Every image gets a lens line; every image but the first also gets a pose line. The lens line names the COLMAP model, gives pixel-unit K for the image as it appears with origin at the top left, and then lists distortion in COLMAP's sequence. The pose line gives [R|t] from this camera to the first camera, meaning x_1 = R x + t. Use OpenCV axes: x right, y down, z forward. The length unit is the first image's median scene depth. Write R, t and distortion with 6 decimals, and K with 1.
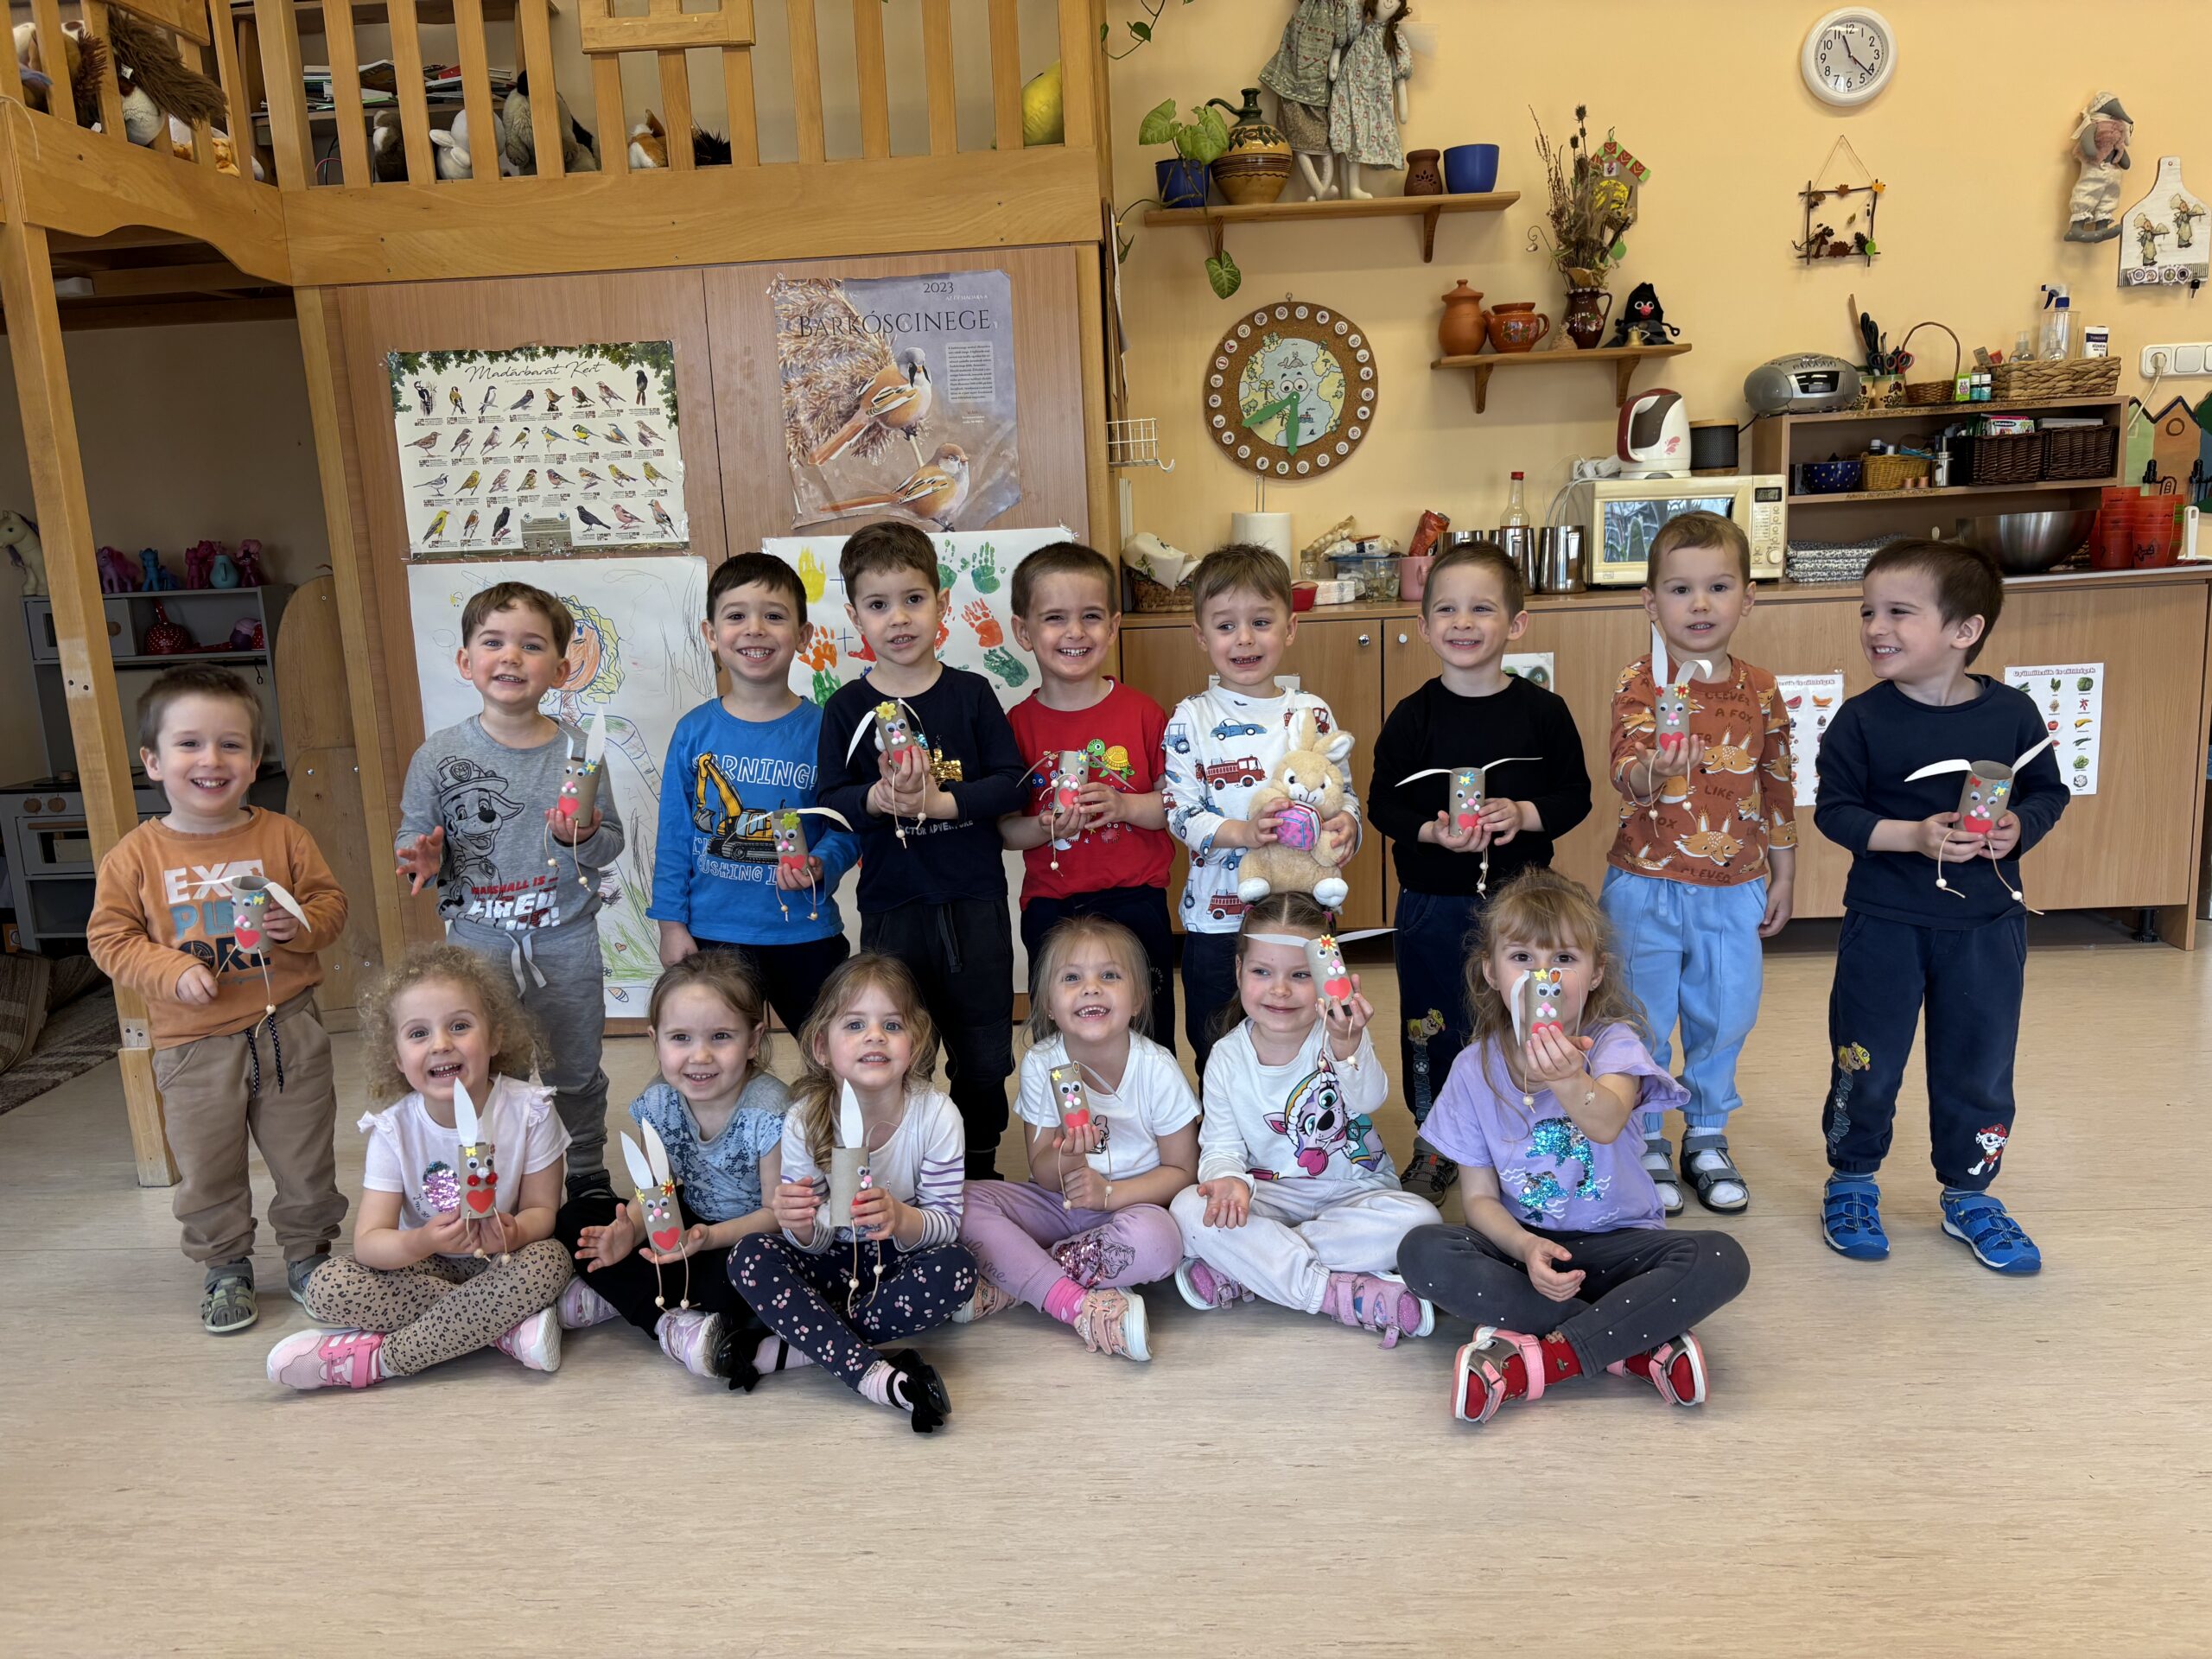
lens RADIAL K [[1688.7, 0, 1099.3], [0, 1688.7, 831.6], [0, 0, 1]] dist [0.045697, -0.058141]
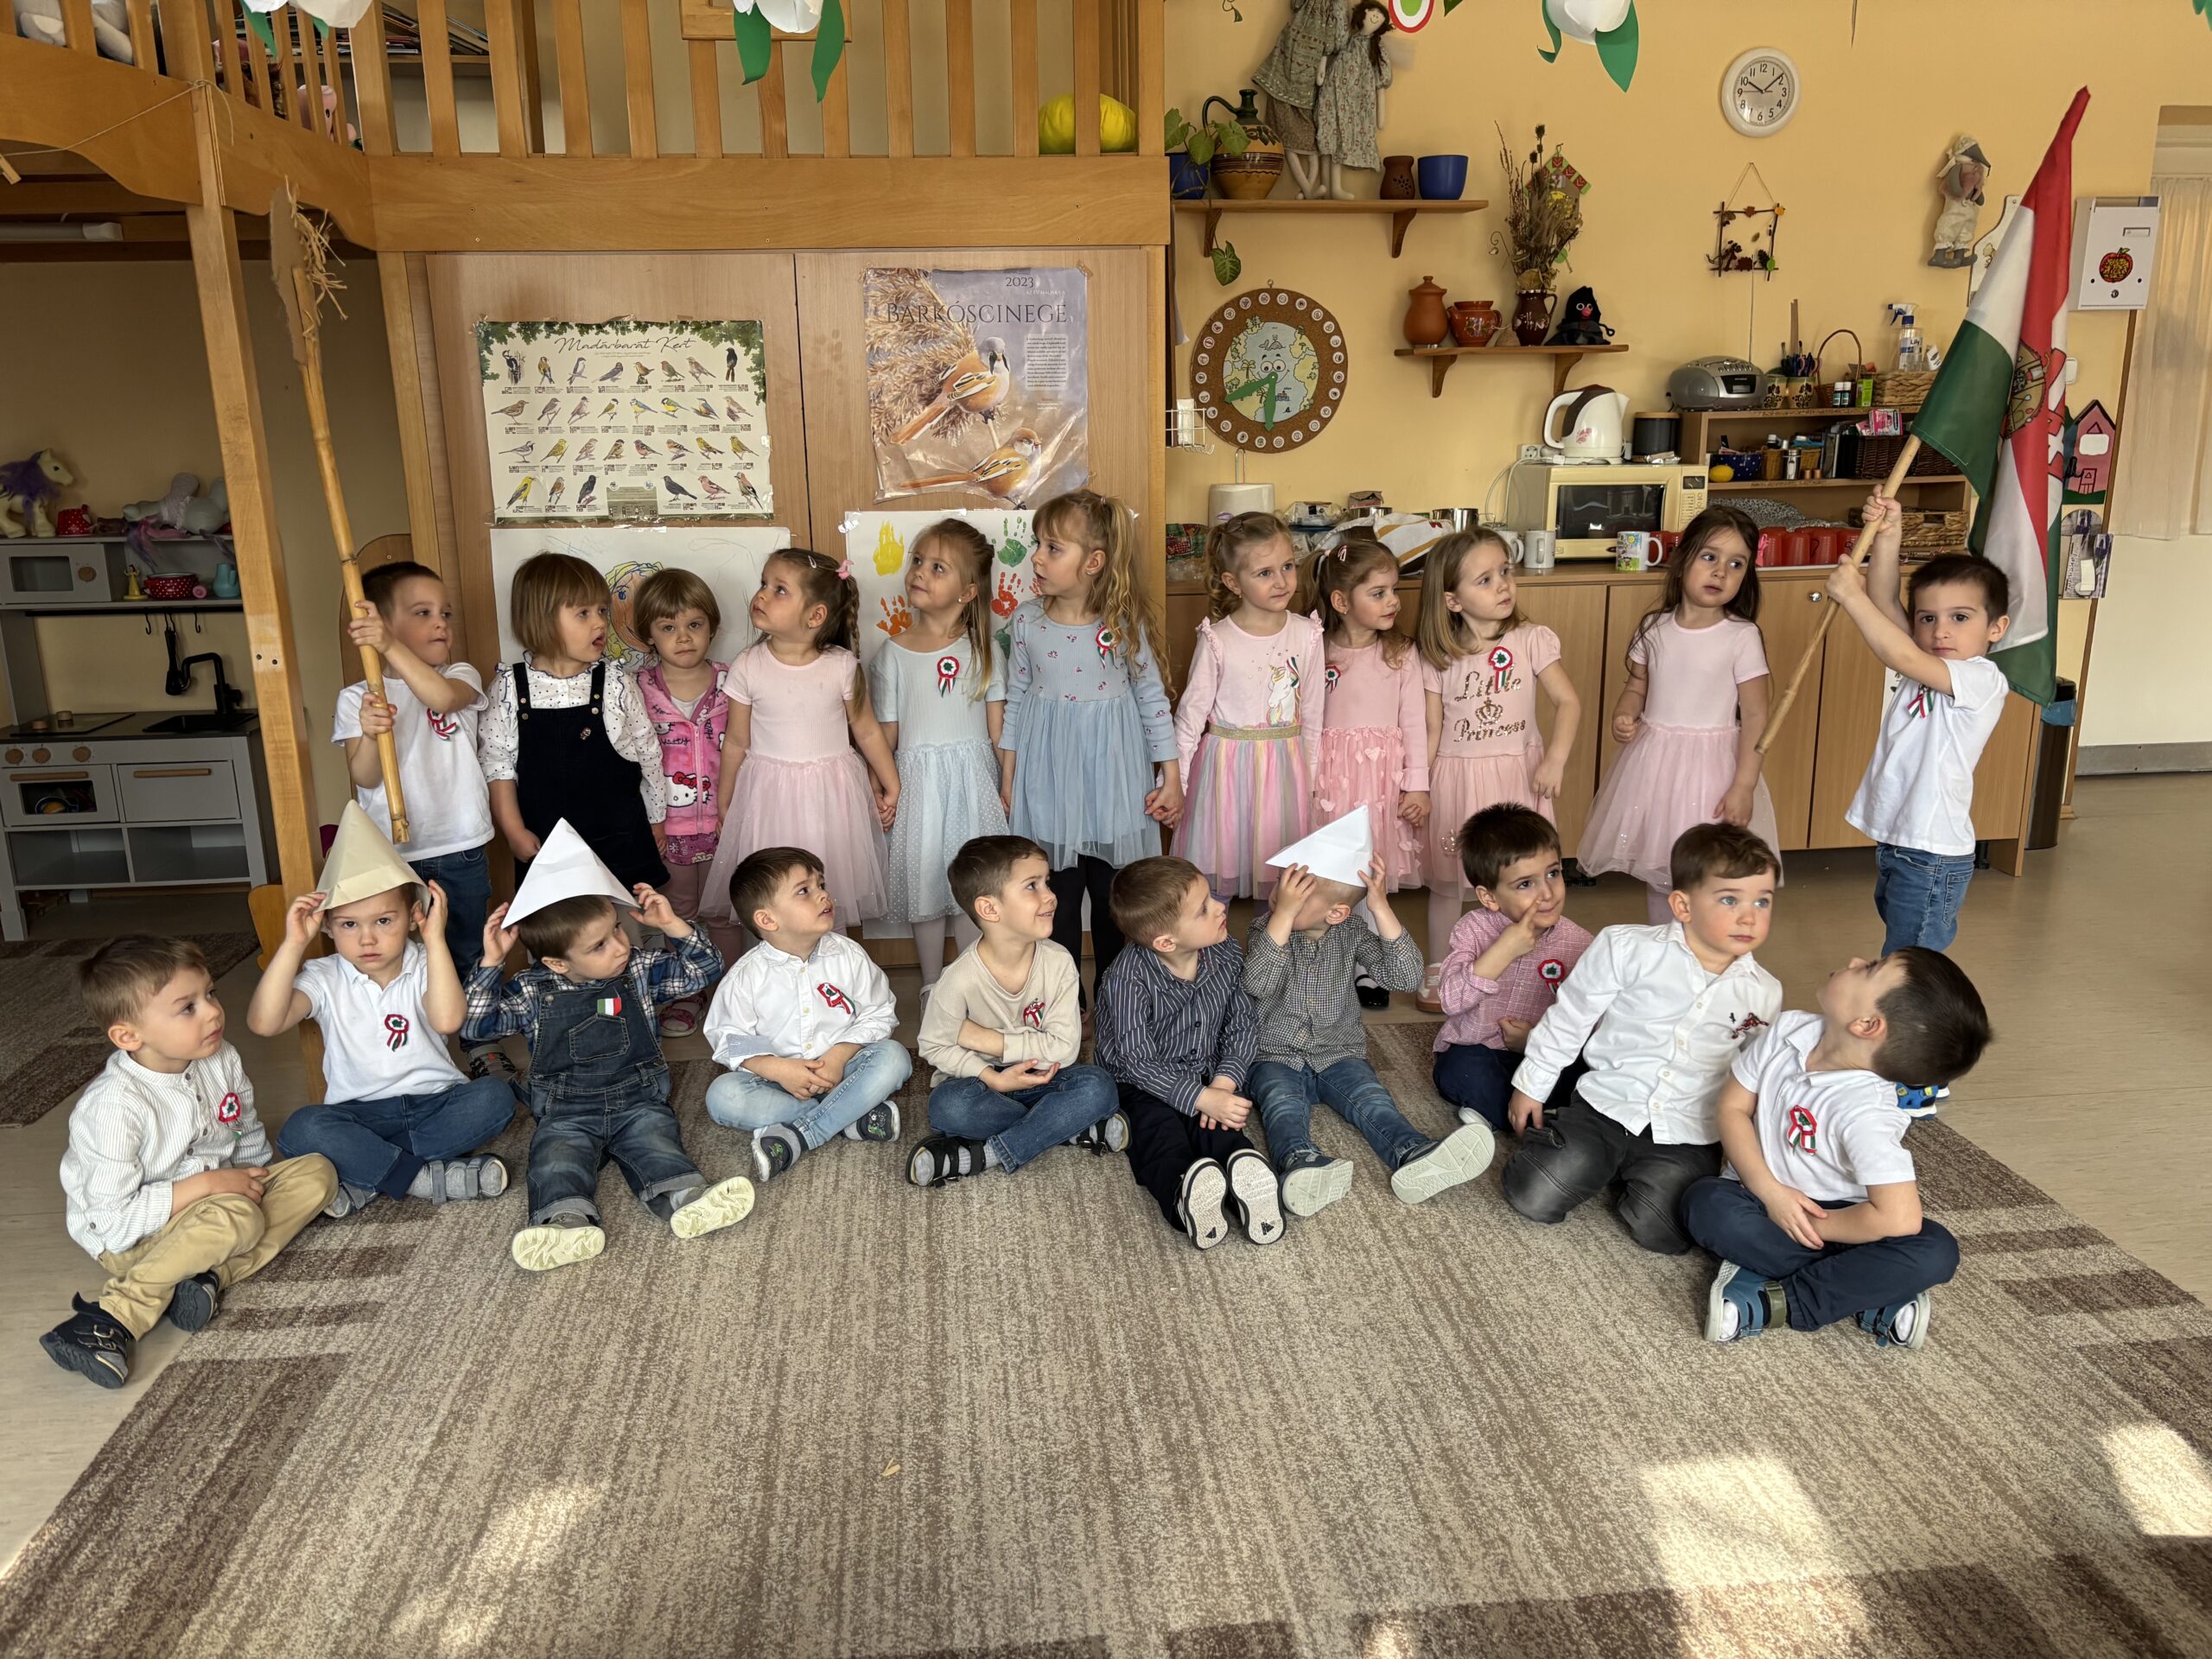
lens RADIAL K [[1688.7, 0, 1113.2], [0, 1688.7, 829.2], [0, 0, 1]] dist [0.045697, -0.058141]
pose [[0.986785, -0.008590, 0.161806, -0.174573], [0.000609, 0.998783, 0.049308, -0.022419], [-0.162032, -0.048558, 0.985590, -0.070341]]
